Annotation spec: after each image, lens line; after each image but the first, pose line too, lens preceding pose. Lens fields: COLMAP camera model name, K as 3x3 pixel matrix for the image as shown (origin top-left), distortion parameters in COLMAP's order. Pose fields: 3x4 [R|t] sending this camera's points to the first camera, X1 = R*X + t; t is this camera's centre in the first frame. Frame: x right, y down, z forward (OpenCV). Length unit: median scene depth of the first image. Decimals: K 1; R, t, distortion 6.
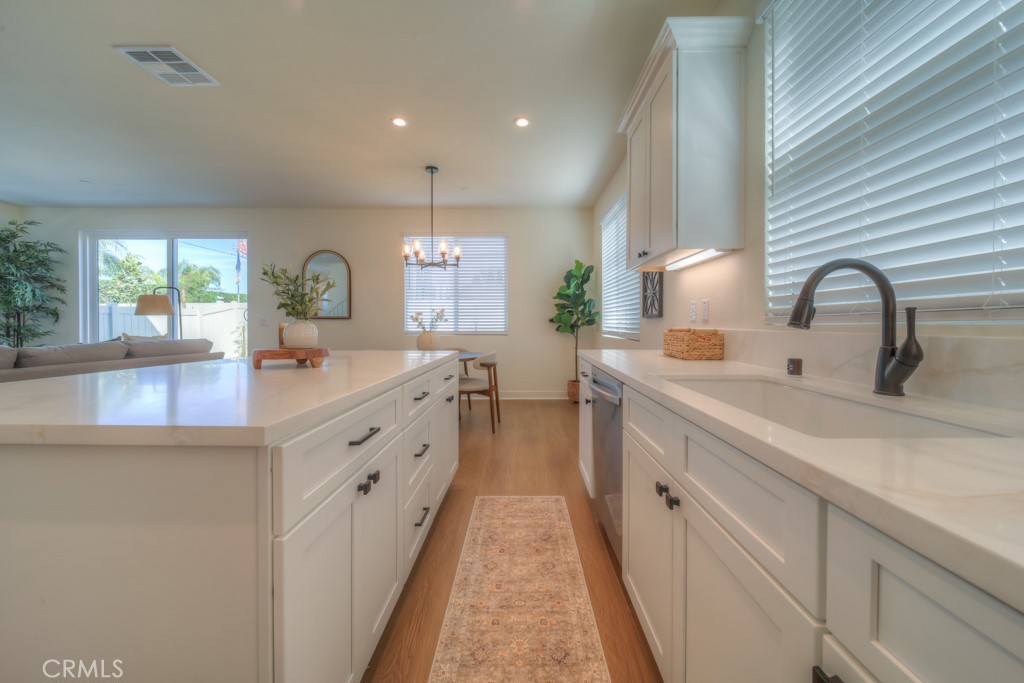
lens RADIAL K [[364.7, 0, 515.0], [0, 364.7, 327.0], [0, 0, 1]] dist [-0.001517, 0.000107]
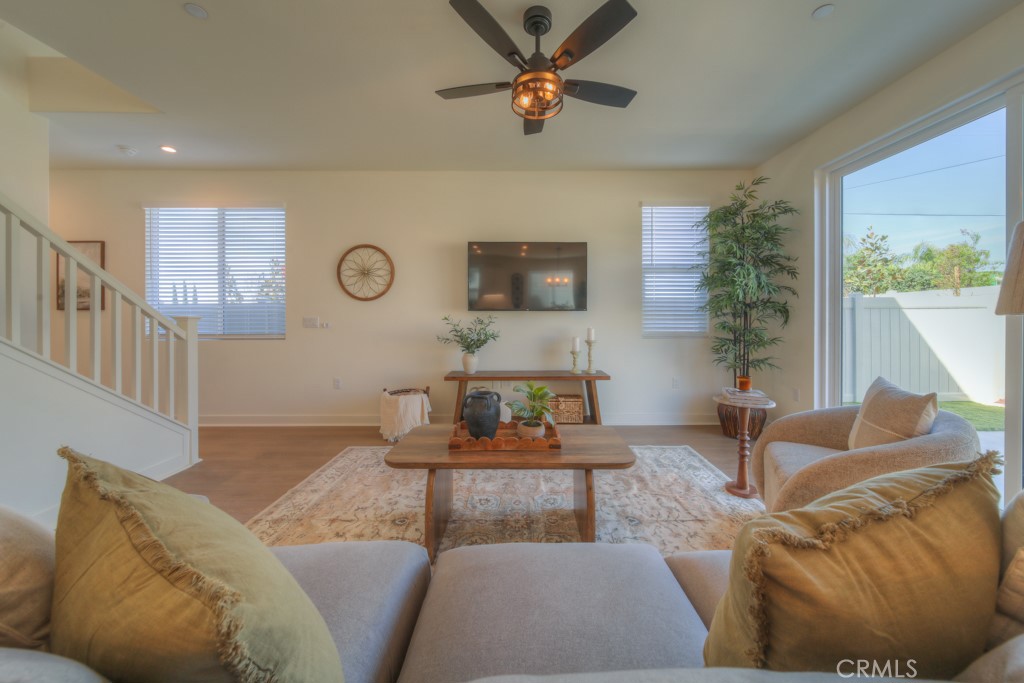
lens RADIAL K [[371.8, 0, 514.2], [0, 371.8, 318.3], [0, 0, 1]] dist [-0.000883, 0.000042]
pose [[0.012848, -0.000729, -0.999917, -0.613677], [-0.005595, 0.999984, -0.000800, -0.020123], [0.999902, 0.005605, 0.012844, 0.515305]]
